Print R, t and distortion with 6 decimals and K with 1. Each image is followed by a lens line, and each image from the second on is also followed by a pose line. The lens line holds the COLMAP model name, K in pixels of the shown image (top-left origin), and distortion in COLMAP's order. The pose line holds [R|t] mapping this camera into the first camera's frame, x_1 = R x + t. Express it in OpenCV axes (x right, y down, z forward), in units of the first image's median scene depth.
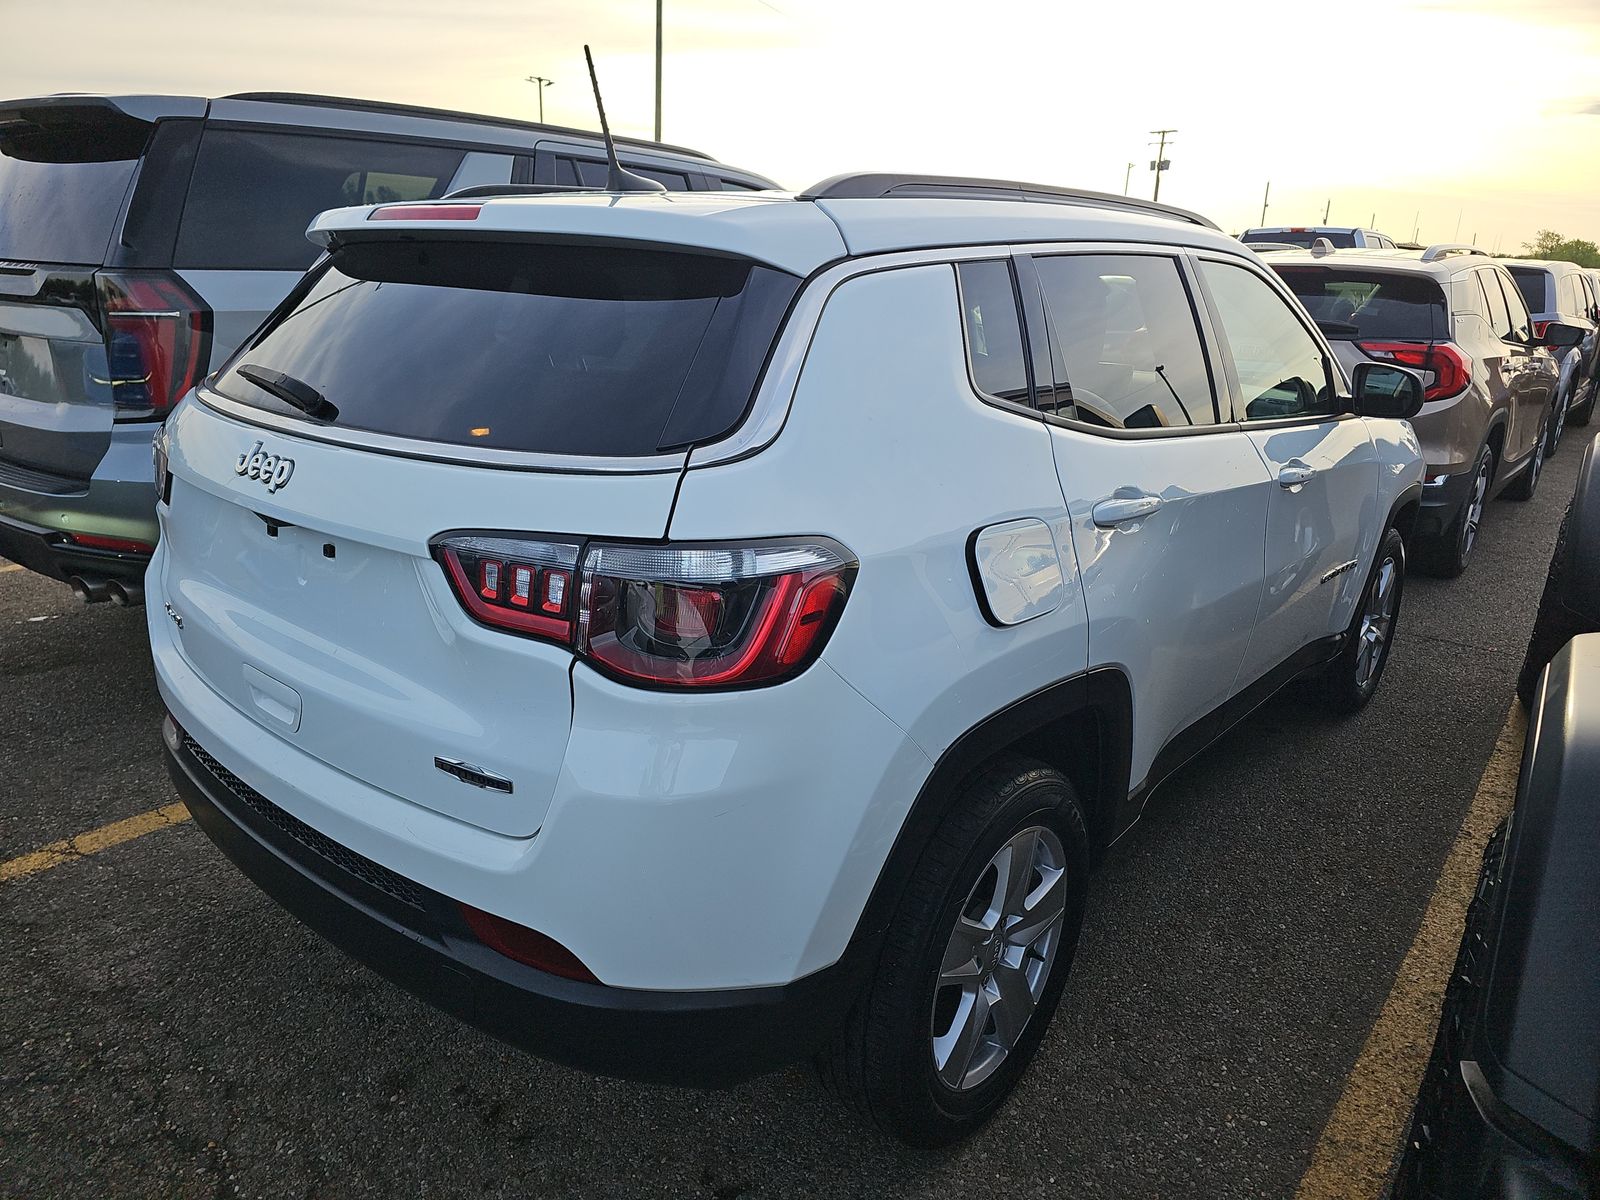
lens RADIAL K [[1084.9, 0, 781.9], [0, 1084.9, 598.3], [0, 0, 1]] dist [0.064919, -0.028112]
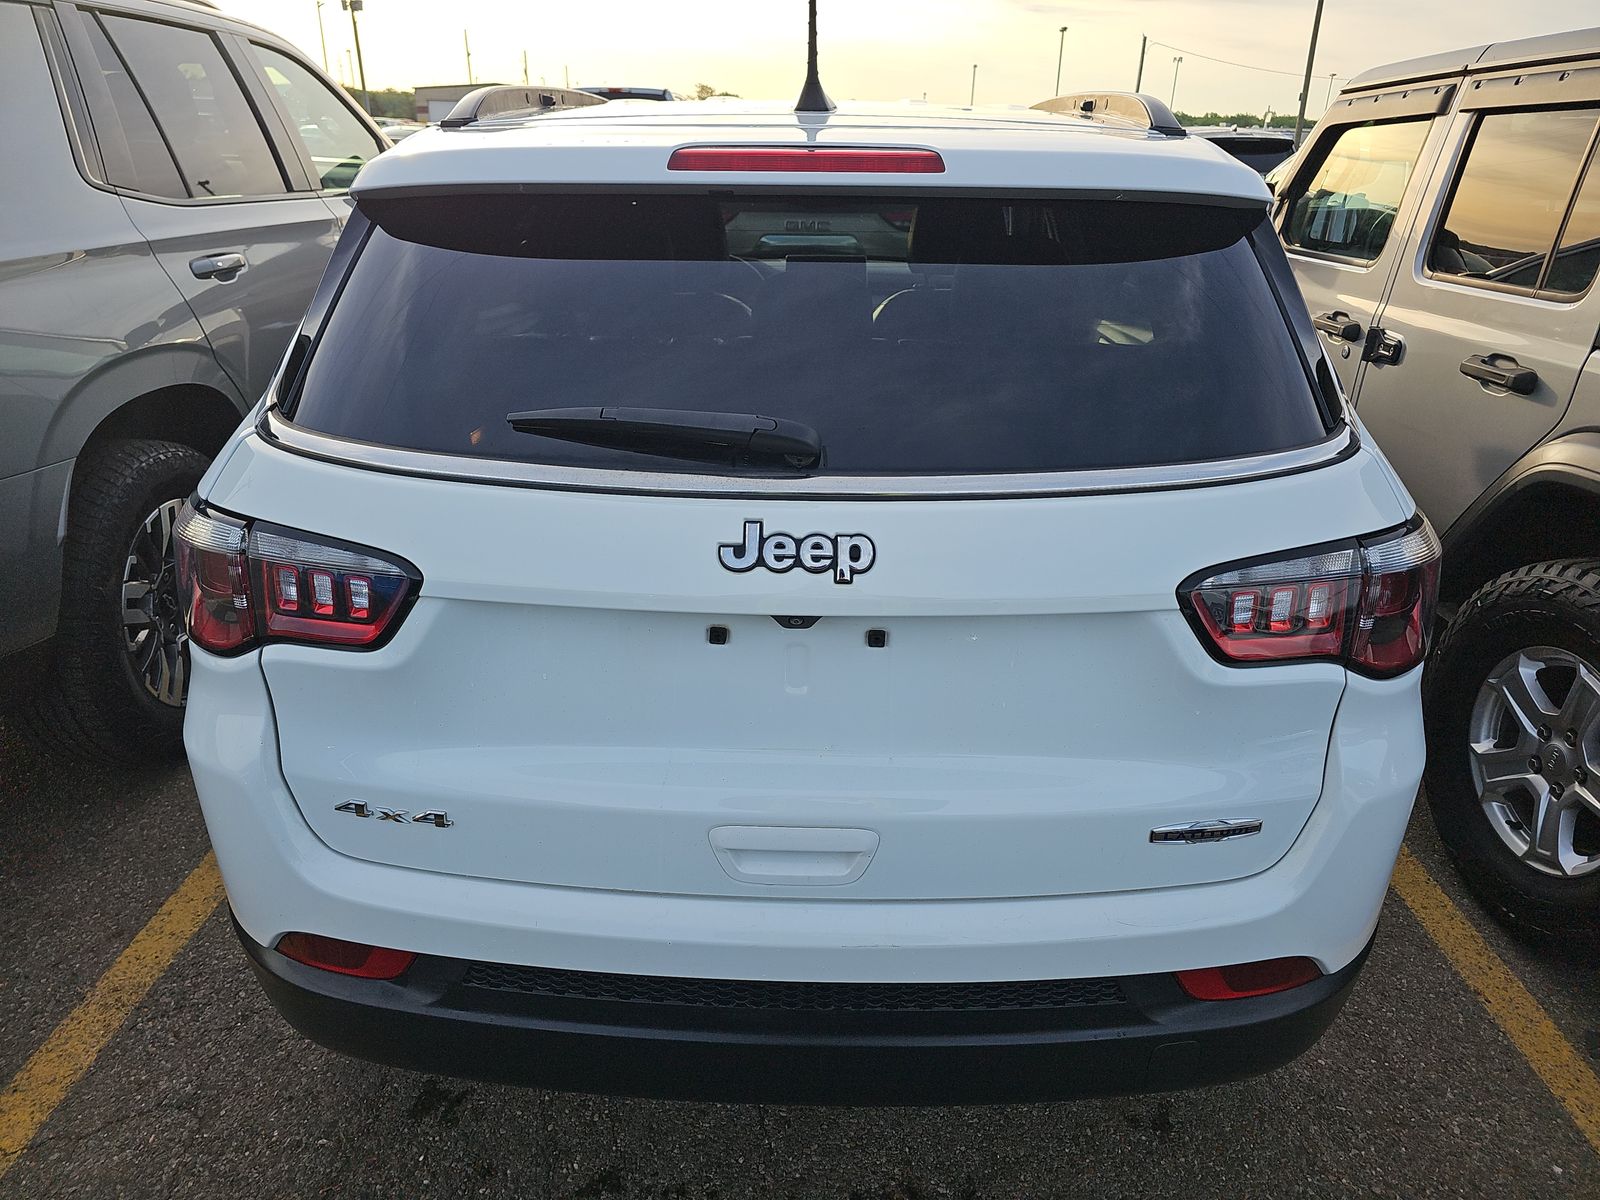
lens RADIAL K [[1084.9, 0, 781.9], [0, 1084.9, 598.3], [0, 0, 1]] dist [0.064919, -0.028112]
pose [[0.784532, -0.268348, 0.559017, -0.890070], [0.200516, 0.962863, 0.180801, -0.222284], [-0.586774, -0.029753, 0.809204, 0.440549]]
